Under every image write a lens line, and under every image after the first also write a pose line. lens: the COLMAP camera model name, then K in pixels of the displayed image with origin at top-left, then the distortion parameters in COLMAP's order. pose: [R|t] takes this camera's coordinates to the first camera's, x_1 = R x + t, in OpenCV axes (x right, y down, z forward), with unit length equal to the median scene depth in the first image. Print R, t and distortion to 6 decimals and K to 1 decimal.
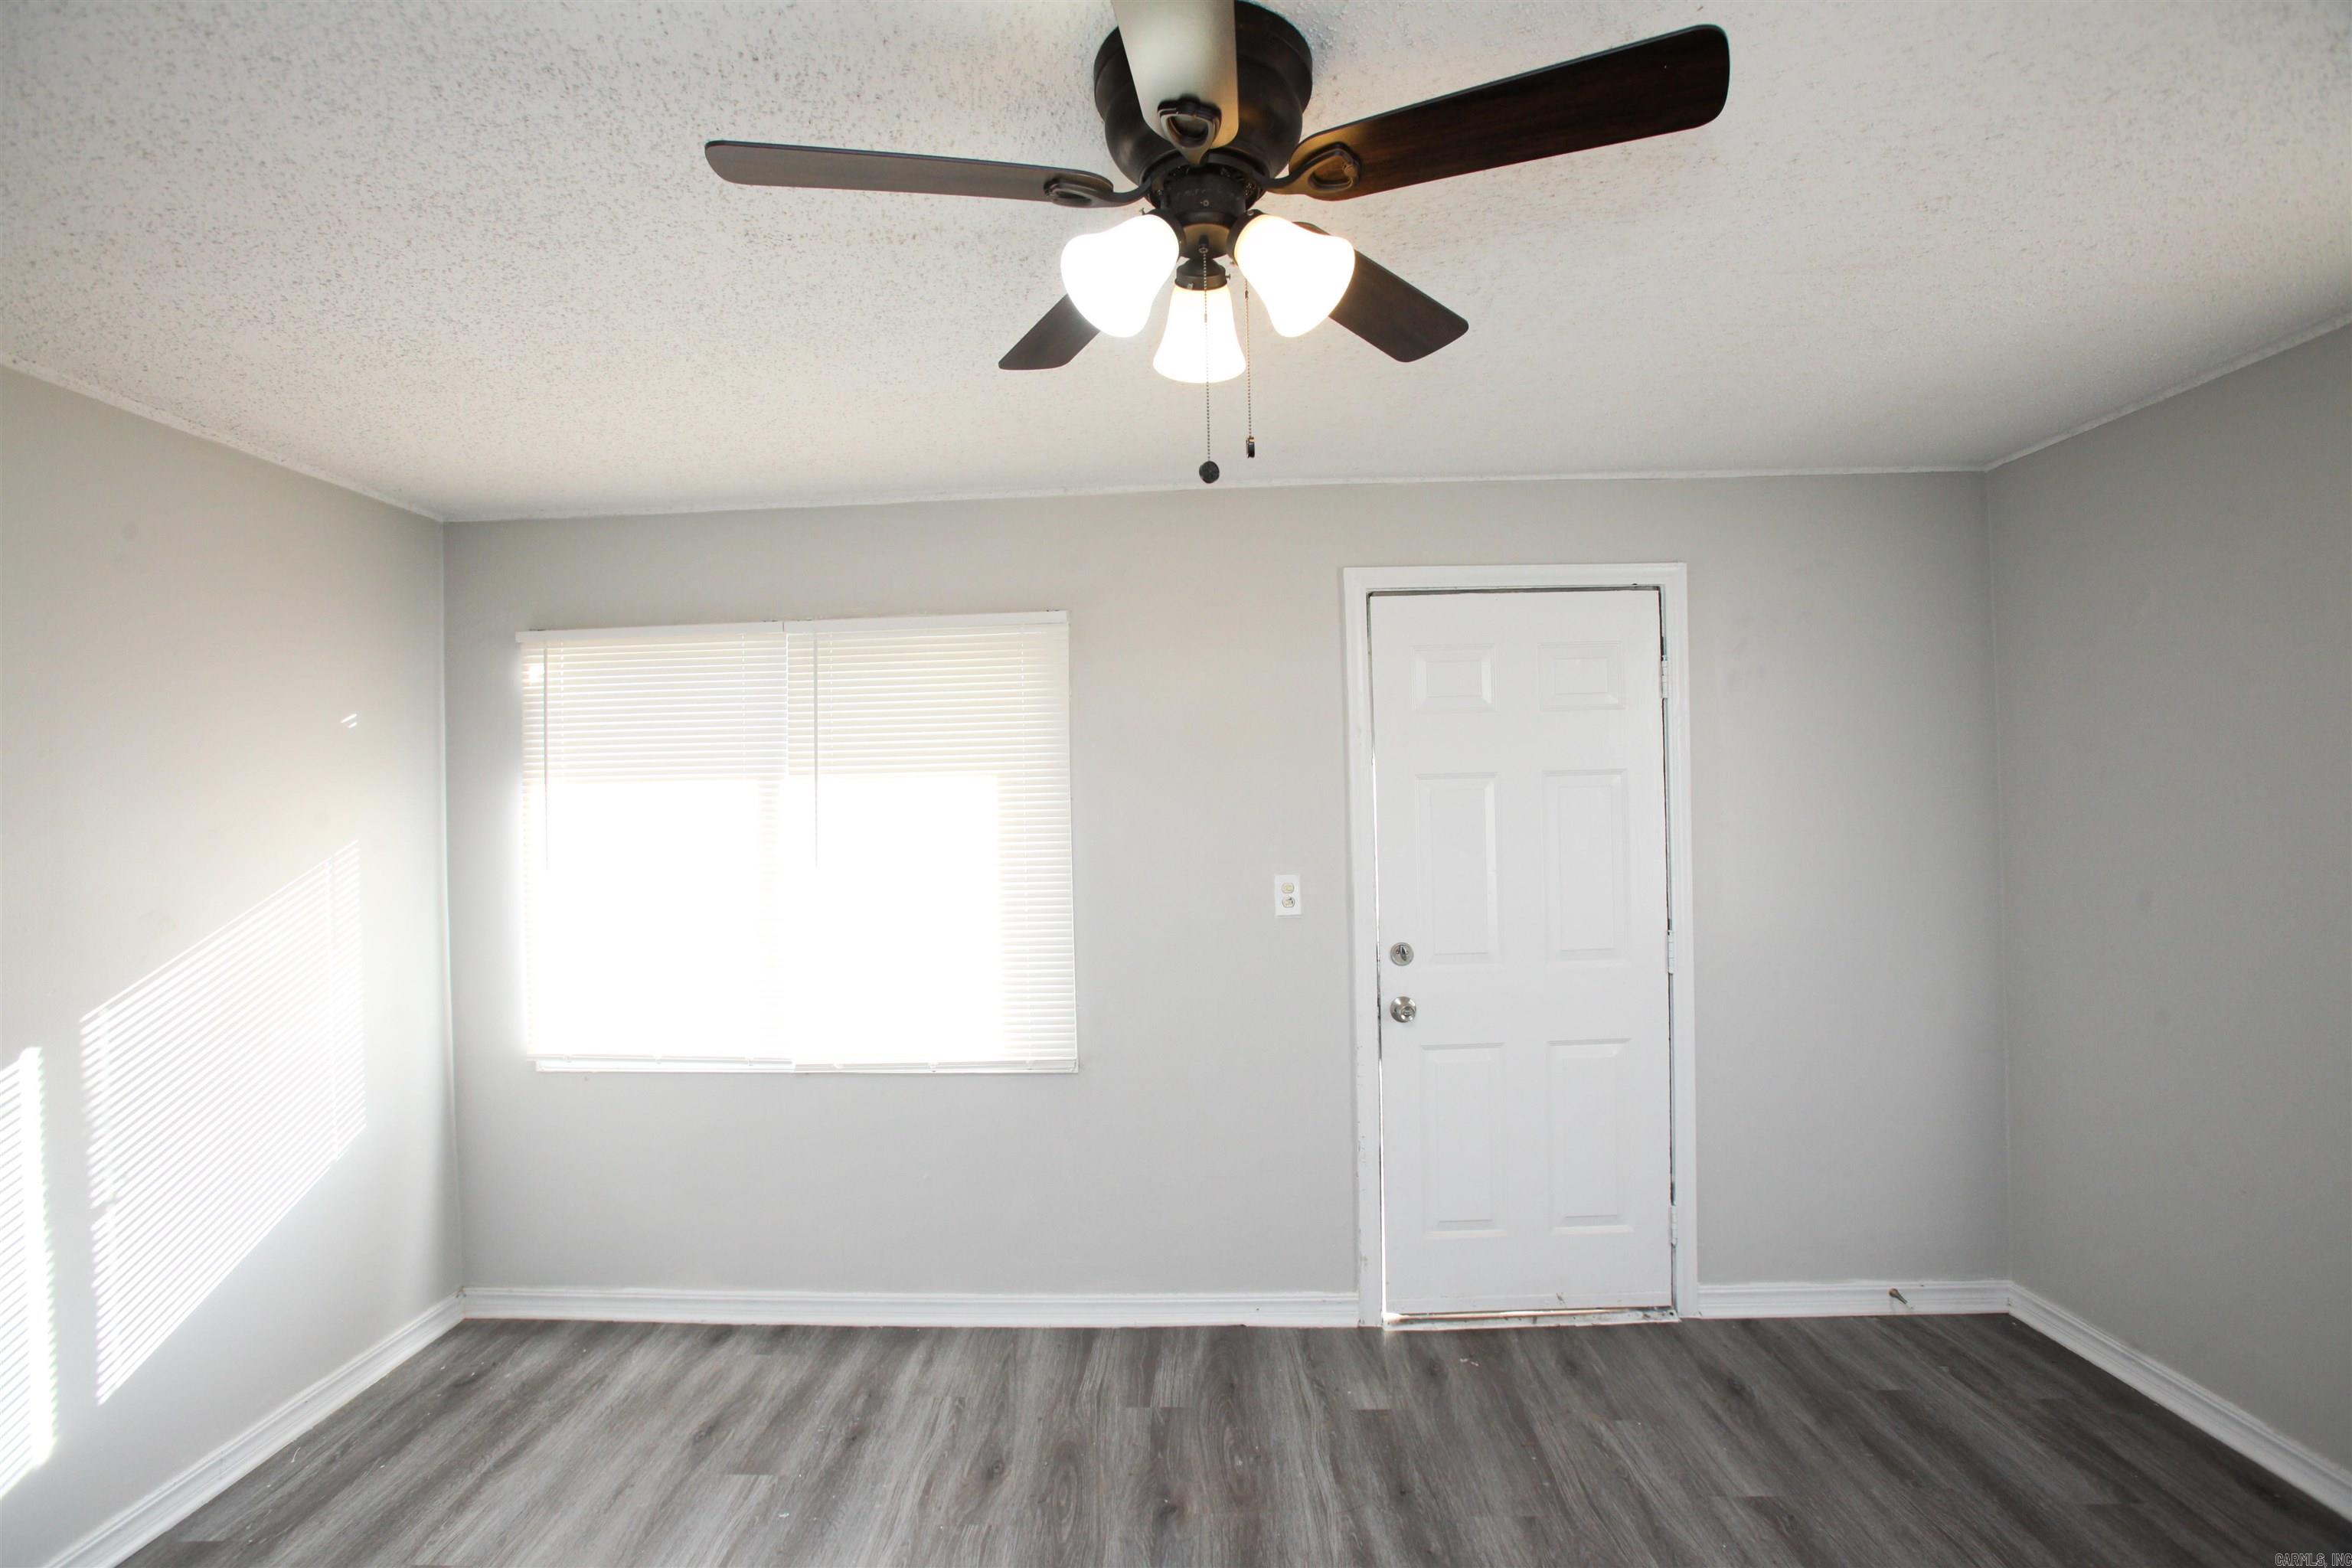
lens RADIAL K [[1080.3, 0, 1160.4], [0, 1080.3, 796.5], [0, 0, 1]] dist [-0.080422, 0.037312]
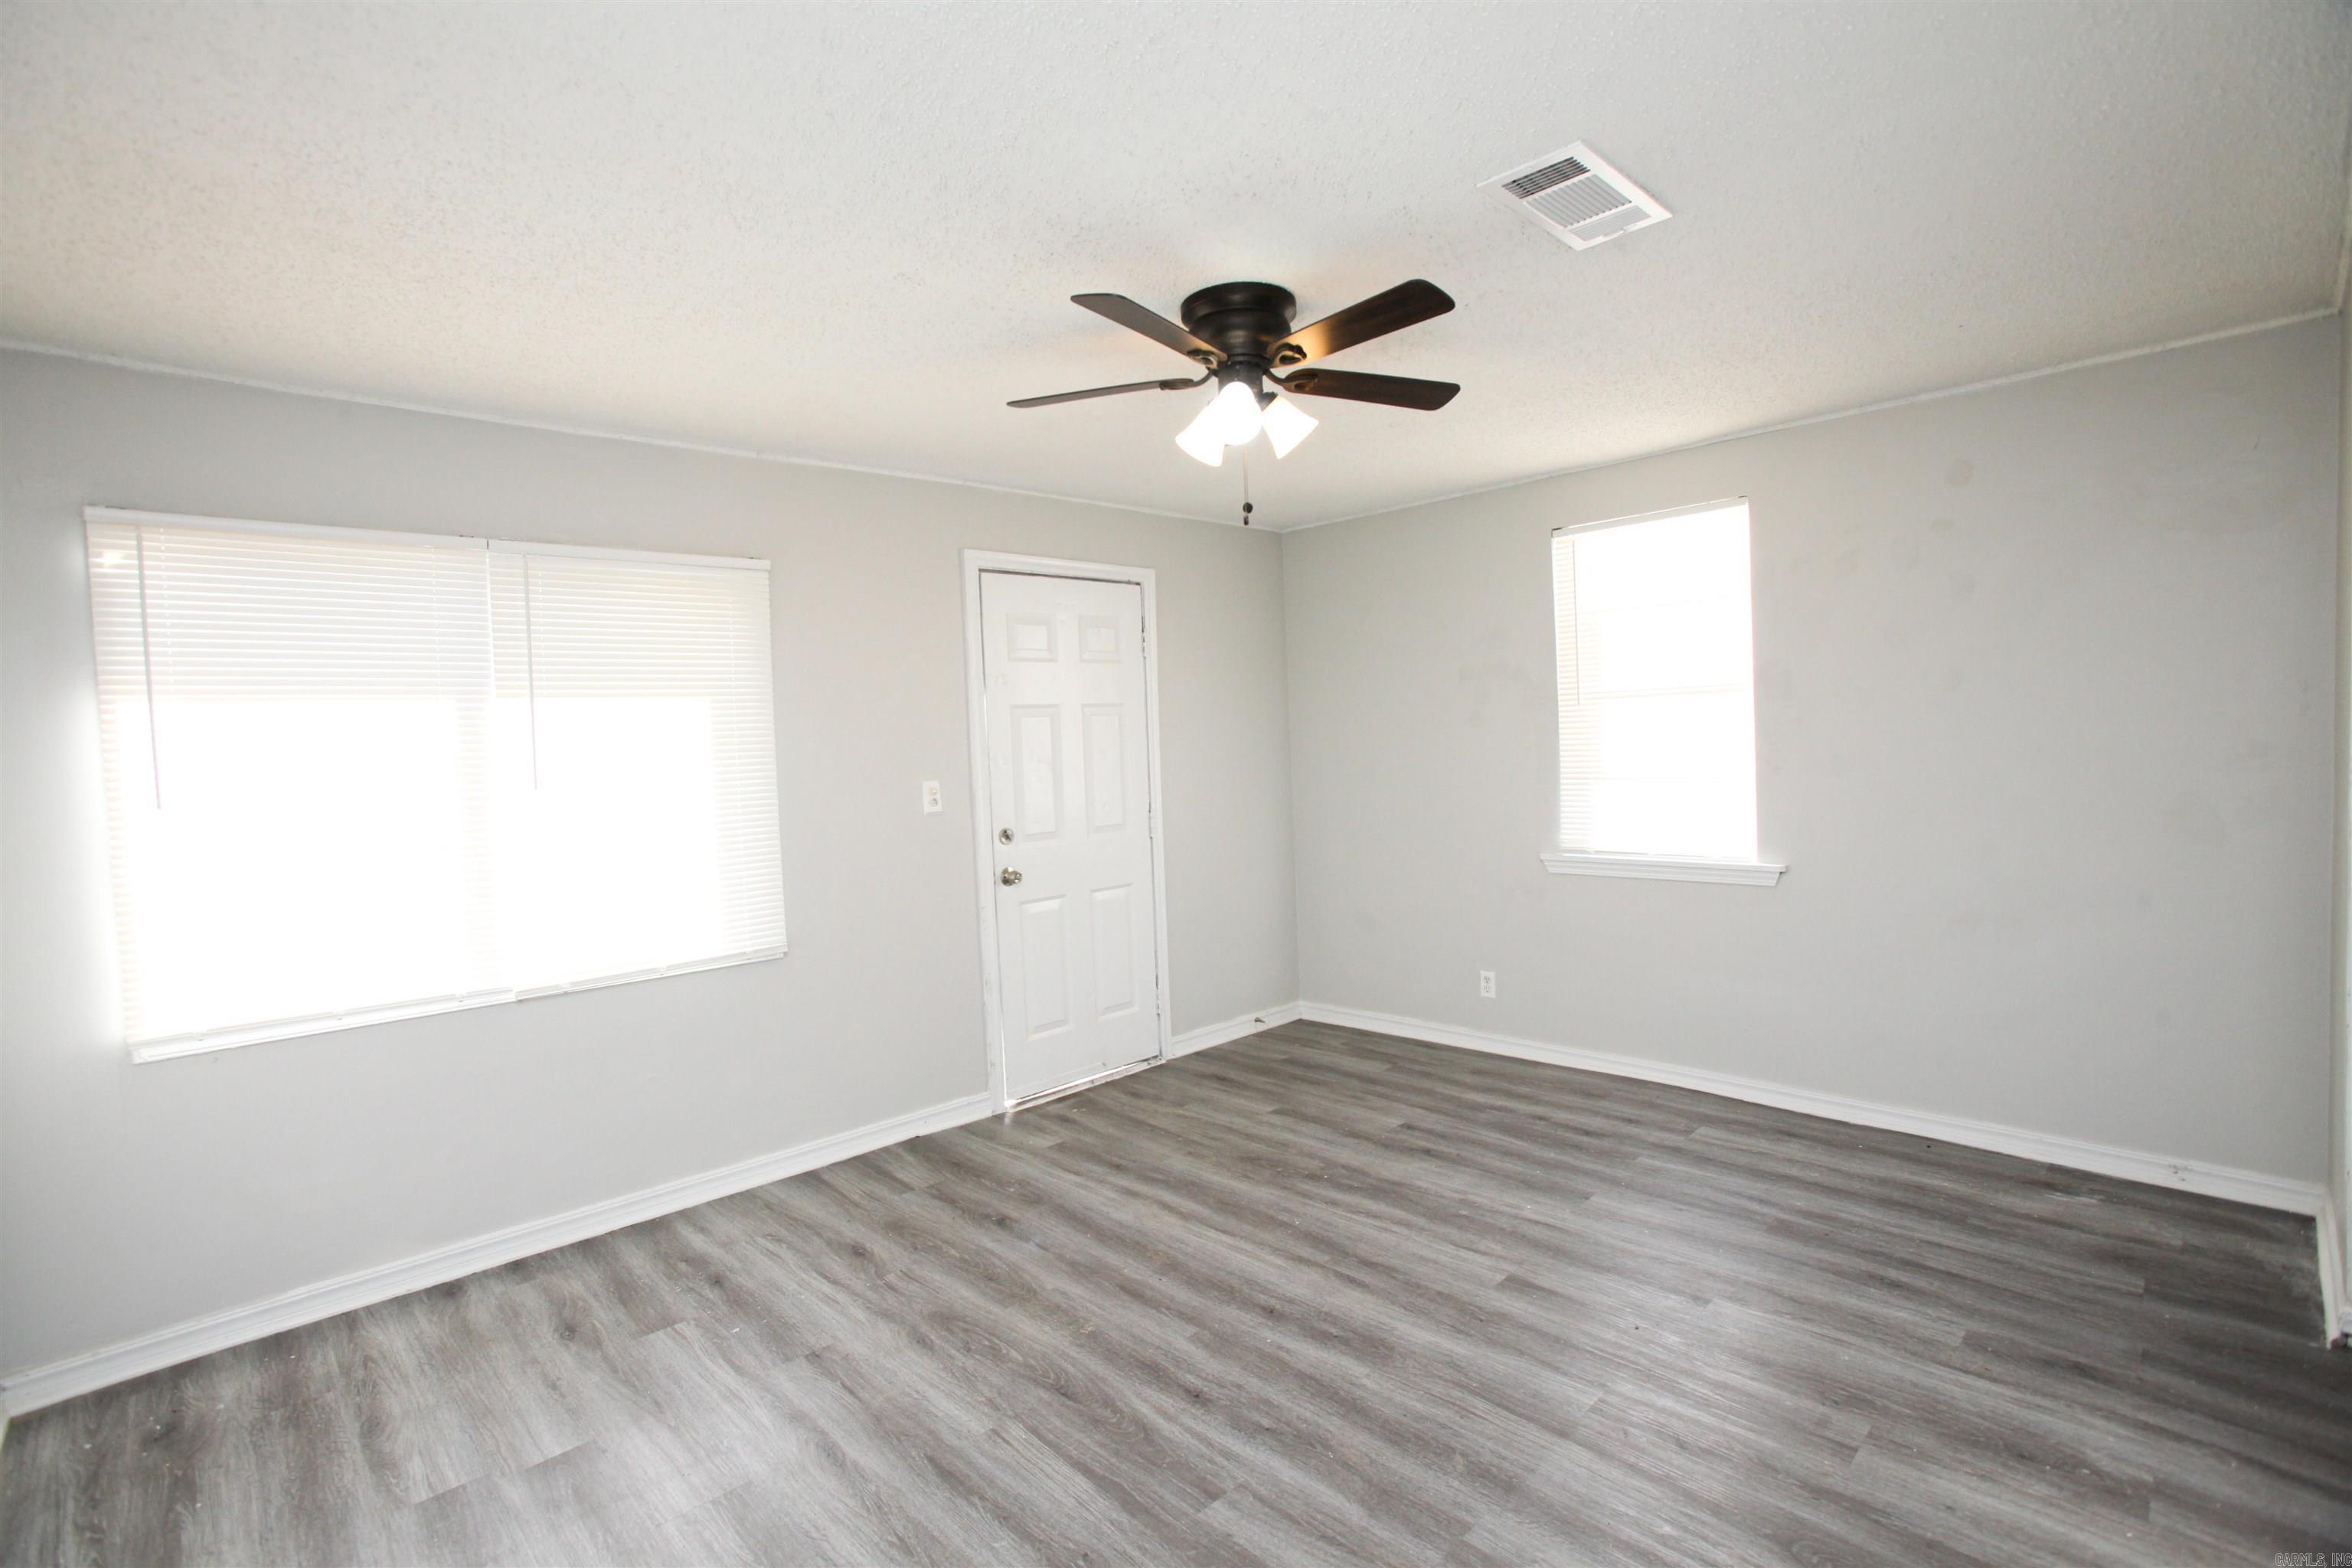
lens RADIAL K [[1080.3, 0, 1160.4], [0, 1080.3, 796.5], [0, 0, 1]] dist [-0.080422, 0.037312]
pose [[0.704041, -0.043331, 0.708837, -0.624949], [0.024838, 0.999029, 0.036401, 0.052116], [-0.709725, -0.008022, 0.704433, -0.110903]]
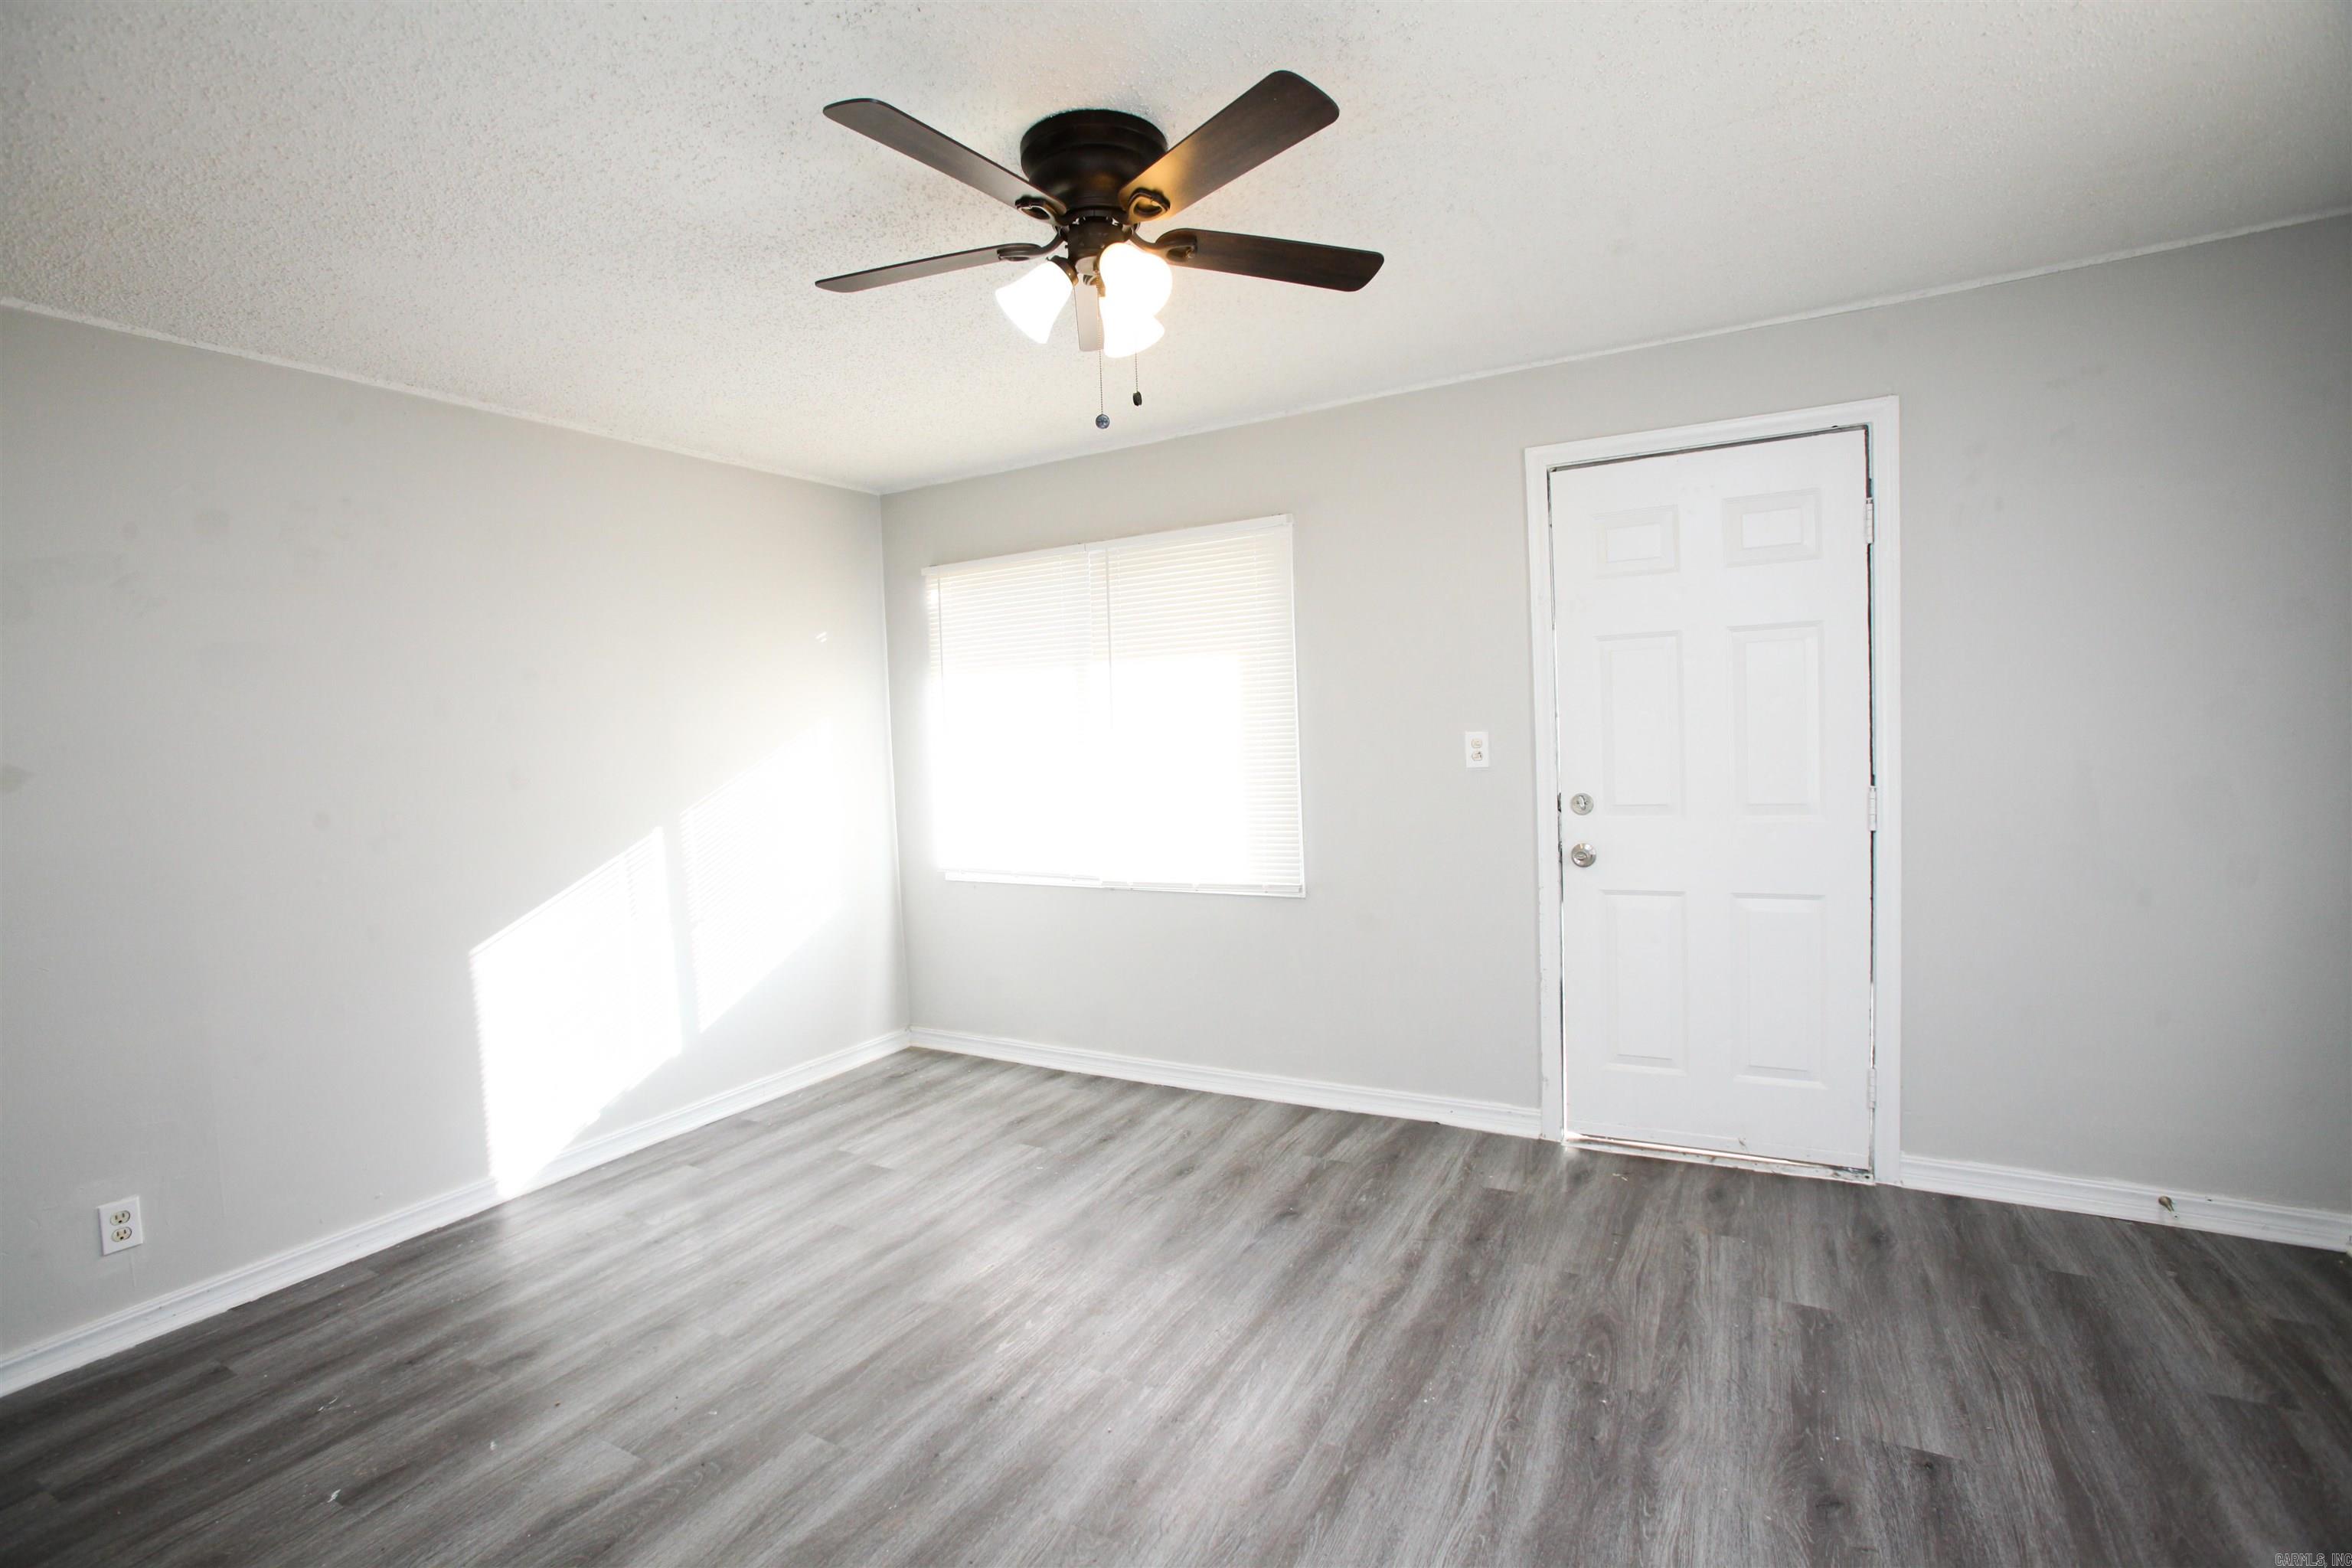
lens RADIAL K [[1080.3, 0, 1160.4], [0, 1080.3, 796.5], [0, 0, 1]] dist [-0.080422, 0.037312]
pose [[0.884751, 0.014302, -0.465845, 0.357800], [0.022958, 0.996978, 0.074211, 0.050504], [0.465498, -0.076354, 0.881749, -0.146959]]
